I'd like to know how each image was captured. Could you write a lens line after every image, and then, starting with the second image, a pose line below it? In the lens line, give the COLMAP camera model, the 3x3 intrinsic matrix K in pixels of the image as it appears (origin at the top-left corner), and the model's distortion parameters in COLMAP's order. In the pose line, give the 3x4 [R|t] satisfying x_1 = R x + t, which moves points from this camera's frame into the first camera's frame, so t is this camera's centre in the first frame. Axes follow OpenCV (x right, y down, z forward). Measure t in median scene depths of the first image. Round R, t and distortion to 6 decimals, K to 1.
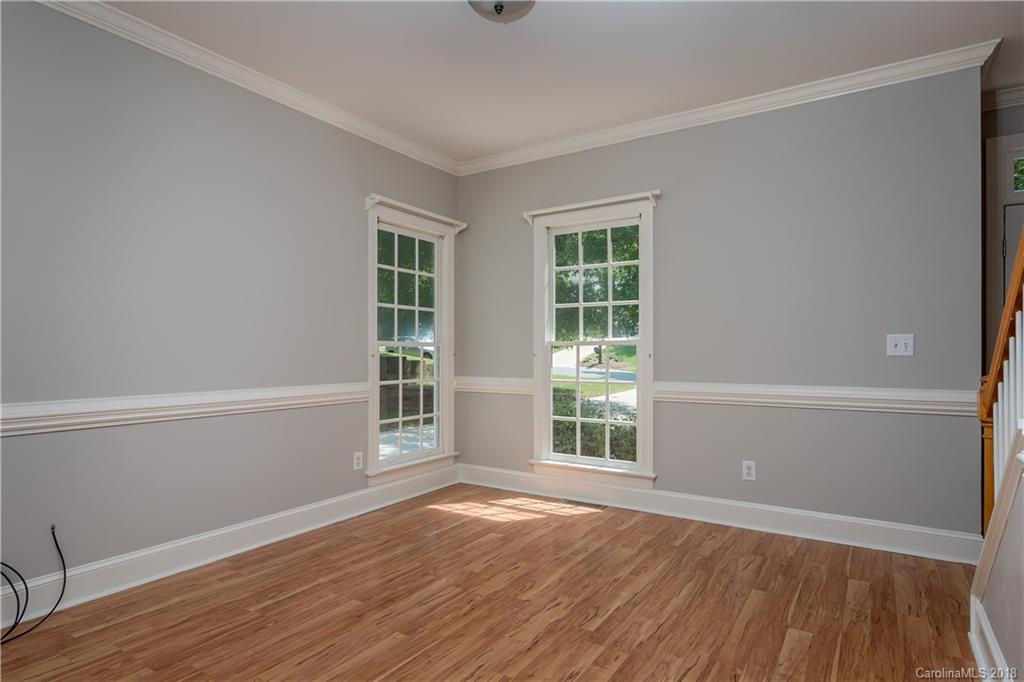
lens RADIAL K [[553.0, 0, 510.4], [0, 553.0, 334.0], [0, 0, 1]] dist [0.001326, 0.000950]
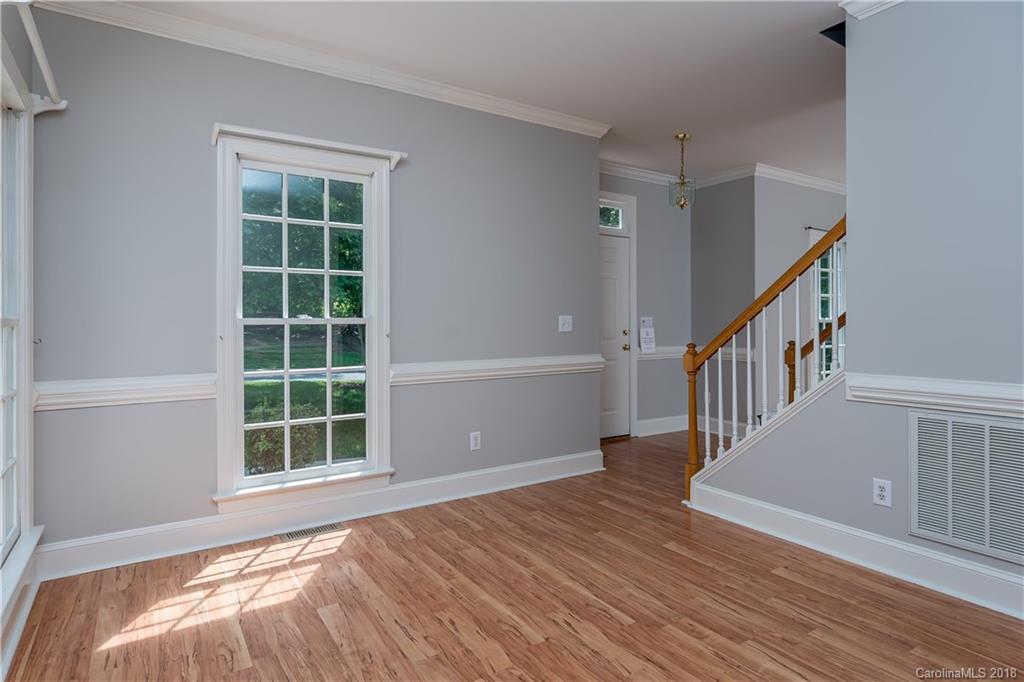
lens RADIAL K [[559.1, 0, 480.7], [0, 559.1, 313.3], [0, 0, 1]] dist [-0.000560, -0.000170]
pose [[0.422078, 0.012959, 0.906467, -0.631513], [-0.022067, 0.999748, -0.004018, 0.003912], [-0.906291, -0.018307, 0.422258, 0.615921]]
